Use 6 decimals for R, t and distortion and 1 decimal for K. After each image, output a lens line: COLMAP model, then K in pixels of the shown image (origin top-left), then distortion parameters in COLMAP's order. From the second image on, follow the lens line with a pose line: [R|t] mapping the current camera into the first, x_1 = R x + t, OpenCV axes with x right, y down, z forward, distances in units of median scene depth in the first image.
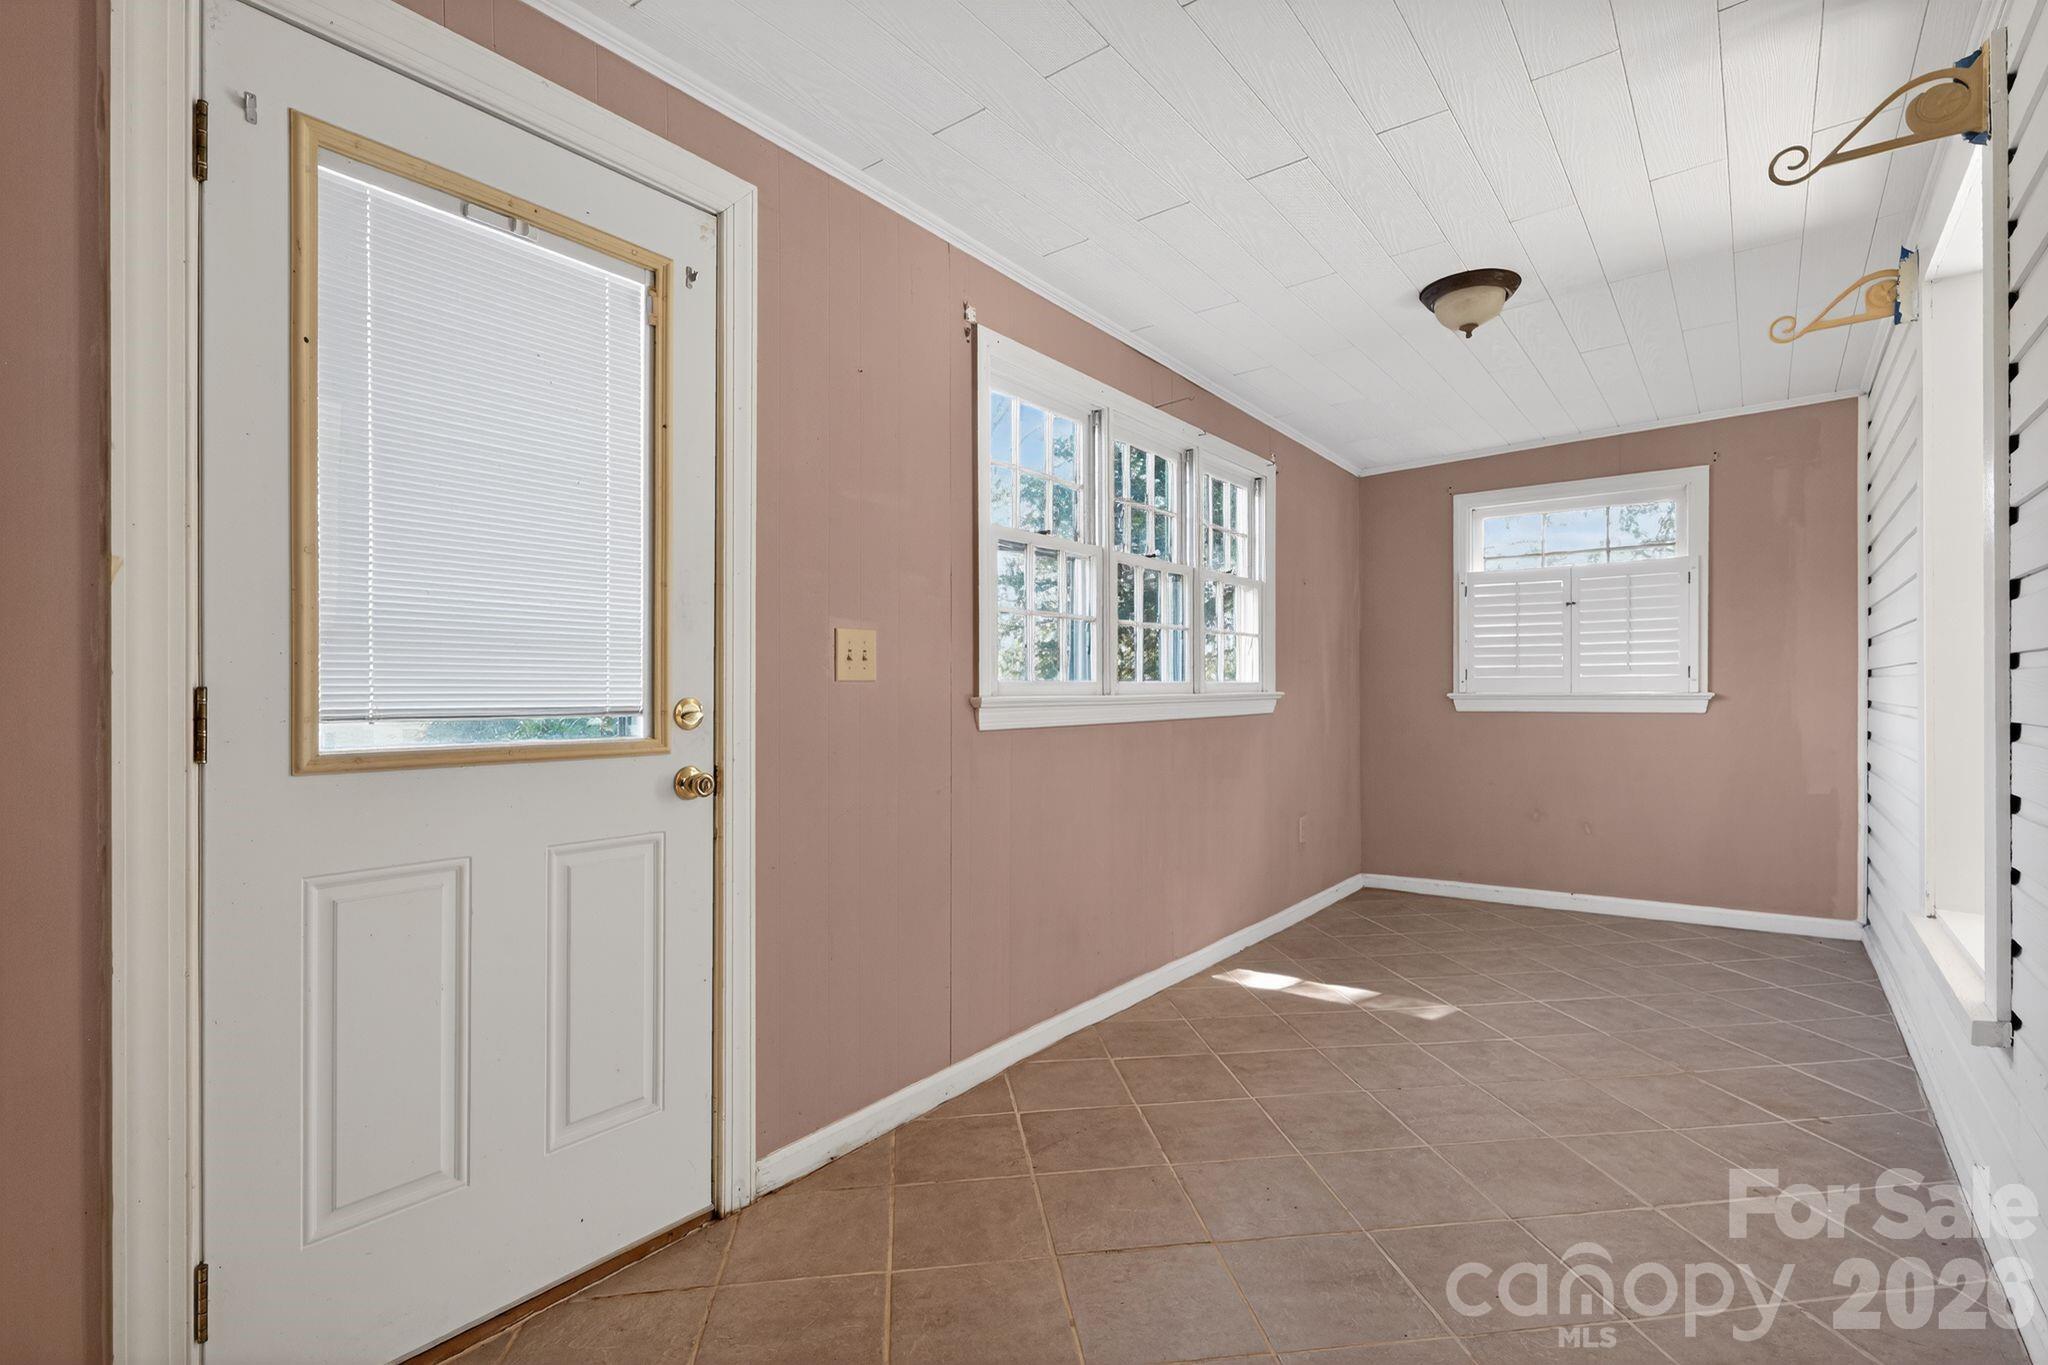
lens RADIAL K [[958.6, 0, 1024.0], [0, 958.6, 682.5], [0, 0, 1]] dist [-0.001636, 0.000008]
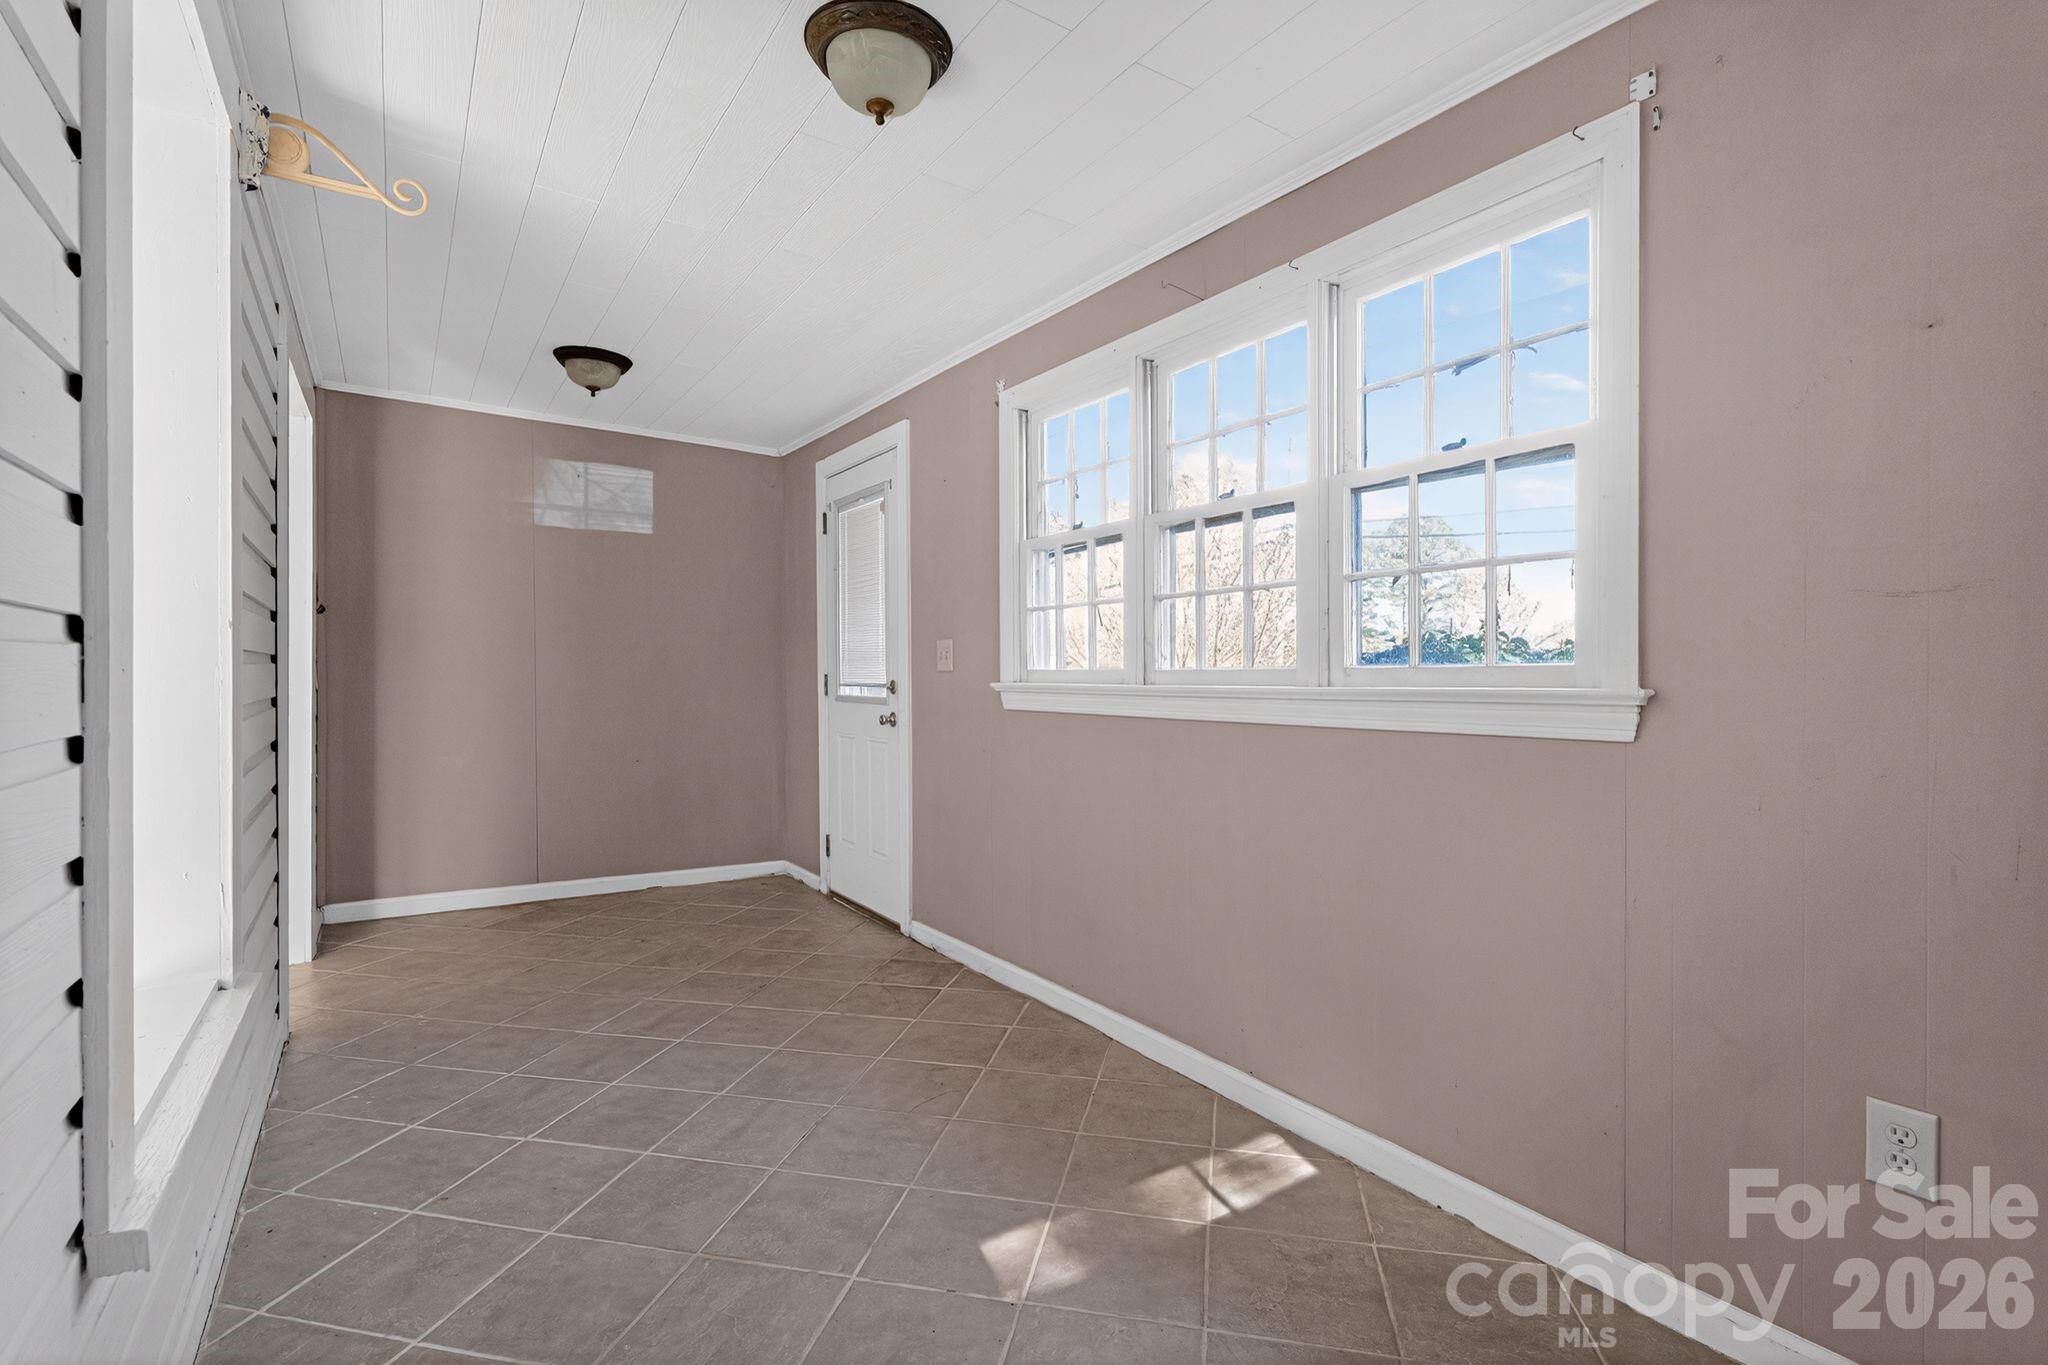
lens RADIAL K [[944.4, 0, 1024.0], [0, 944.4, 682.5], [0, 0, 1]] dist [-0.001457, -0.000192]
pose [[-0.323947, 0.007950, -0.946042, 1.268486], [0.004308, 0.999967, 0.006928, 0.006632], [0.946065, -0.001831, -0.323970, 1.604140]]
